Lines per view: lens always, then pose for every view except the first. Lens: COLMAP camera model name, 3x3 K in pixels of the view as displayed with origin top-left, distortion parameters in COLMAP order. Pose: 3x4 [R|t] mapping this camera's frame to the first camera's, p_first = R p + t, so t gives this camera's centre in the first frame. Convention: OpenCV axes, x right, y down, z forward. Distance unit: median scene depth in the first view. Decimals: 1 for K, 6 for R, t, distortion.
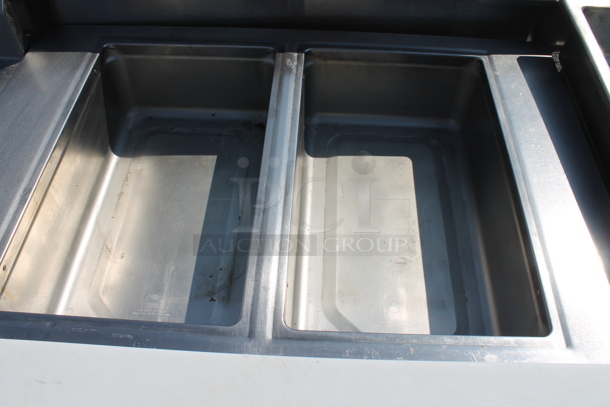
lens RADIAL K [[510.9, 0, 303.6], [0, 510.9, 204.7], [0, 0, 1]] dist [-0.044548, 0.023540]
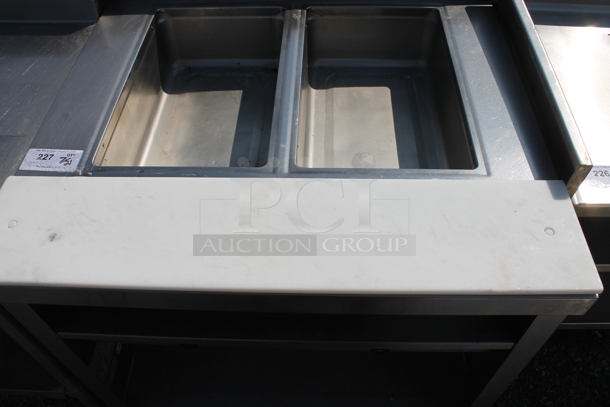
lens RADIAL K [[510.9, 0, 305.6], [0, 510.9, 203.8], [0, 0, 1]] dist [-0.044548, 0.023540]
pose [[0.999447, -0.029912, -0.014509, 0.004350], [0.029321, 0.998796, -0.039335, 0.262540], [0.015668, 0.038888, 0.999121, -0.316879]]
